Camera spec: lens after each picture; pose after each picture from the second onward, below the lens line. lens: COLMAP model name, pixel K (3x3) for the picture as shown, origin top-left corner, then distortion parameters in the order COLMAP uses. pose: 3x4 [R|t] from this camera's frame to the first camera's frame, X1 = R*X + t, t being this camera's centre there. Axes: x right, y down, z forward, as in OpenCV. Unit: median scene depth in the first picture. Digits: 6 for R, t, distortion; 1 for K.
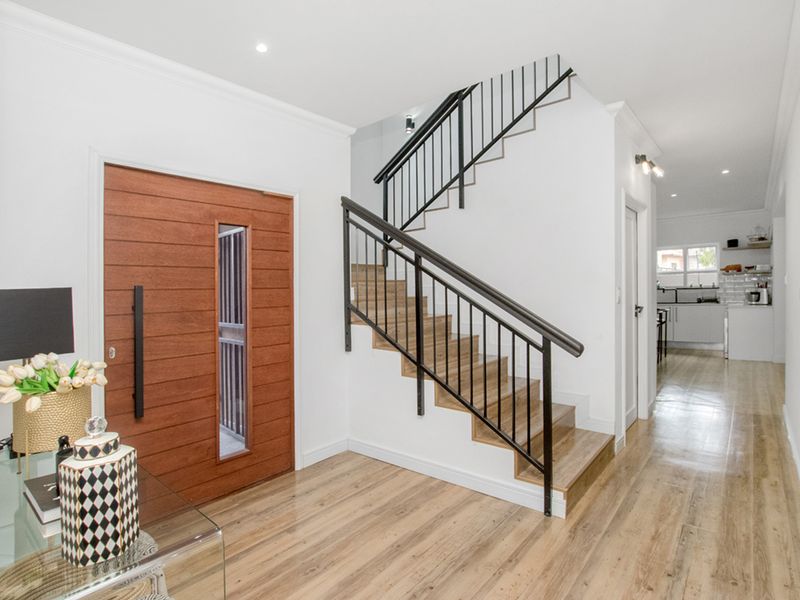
lens RADIAL K [[413.4, 0, 400.0], [0, 413.4, 300.0], [0, 0, 1]] dist [-0.045032, 0.001037]
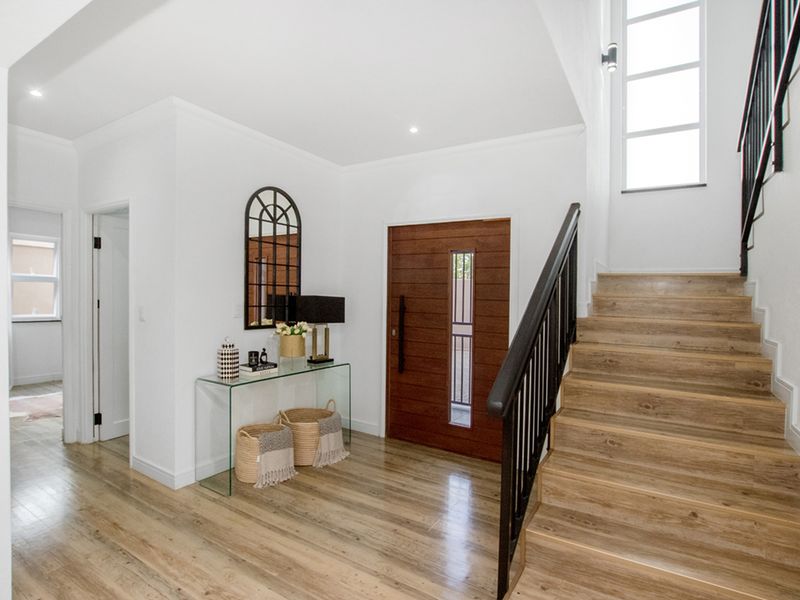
lens RADIAL K [[413.4, 0, 400.0], [0, 413.4, 300.0], [0, 0, 1]] dist [-0.045032, 0.001037]
pose [[0.165601, 0.037809, -0.985468, 1.039378], [-0.047173, 0.998425, 0.030379, -0.065611], [0.985064, 0.041456, 0.167124, 0.691769]]
